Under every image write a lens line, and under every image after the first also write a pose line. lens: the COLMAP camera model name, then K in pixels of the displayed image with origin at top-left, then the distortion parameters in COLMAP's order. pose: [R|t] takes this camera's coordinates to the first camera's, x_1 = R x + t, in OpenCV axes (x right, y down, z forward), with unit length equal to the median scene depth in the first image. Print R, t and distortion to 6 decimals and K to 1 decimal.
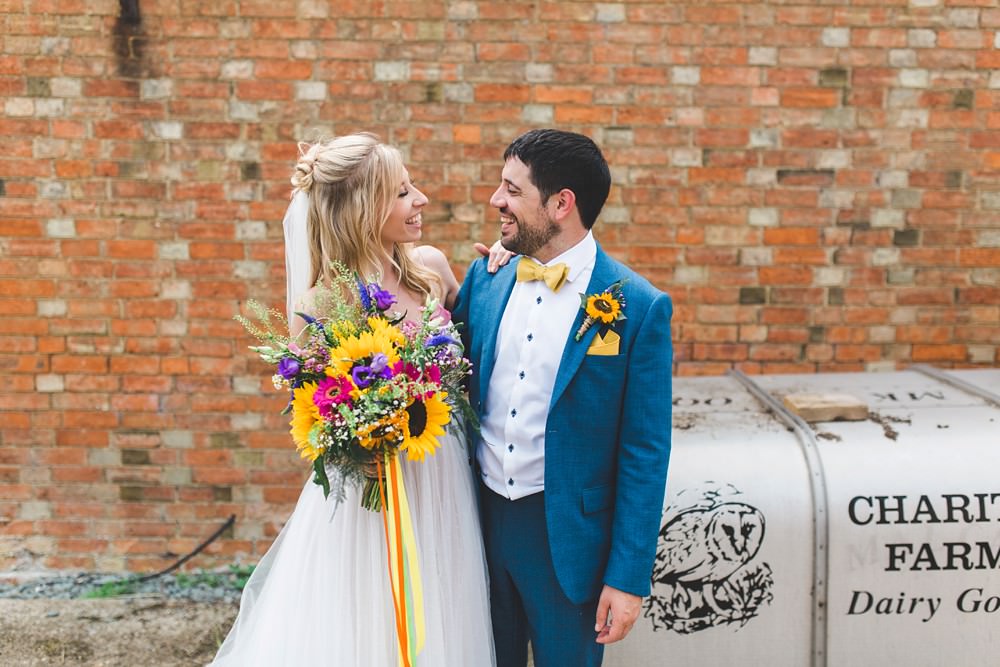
lens RADIAL K [[980.0, 0, 490.1], [0, 980.0, 344.1], [0, 0, 1]] dist [0.000970, 0.000000]
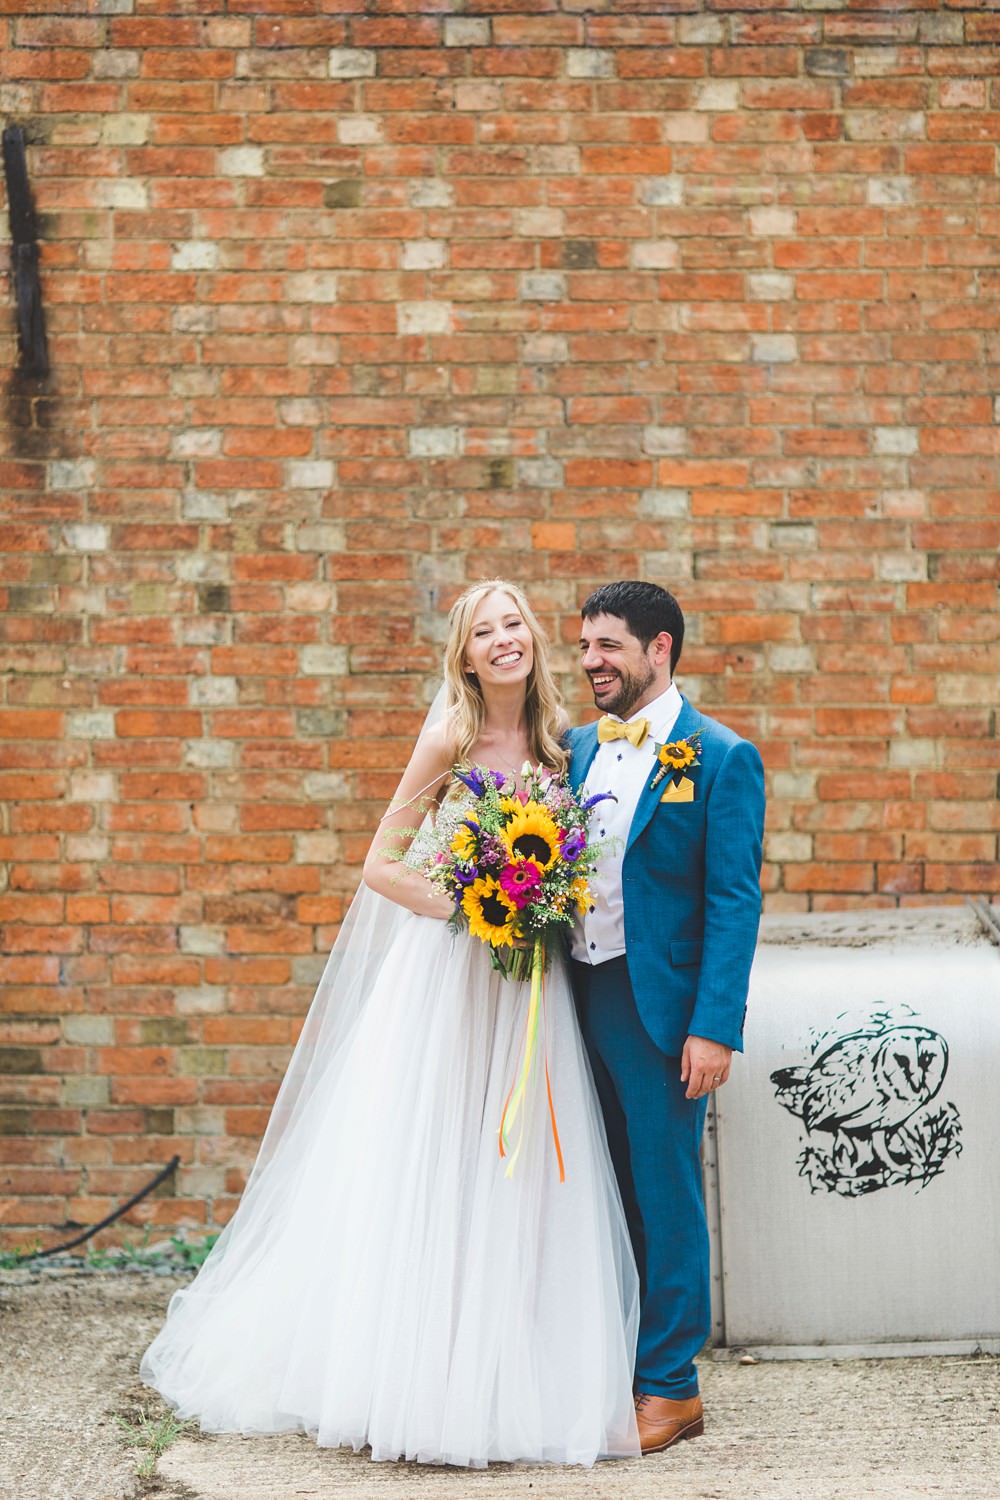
lens RADIAL K [[3630.6, 0, 492.2], [0, 3630.6, 738.5], [0, 0, 1]] dist [0.002630, 0.000000]
pose [[0.999659, -0.013004, -0.022631, -0.011852], [0.010686, 0.994964, -0.099660, 0.150563], [0.023813, 0.099384, 0.994764, -1.332426]]
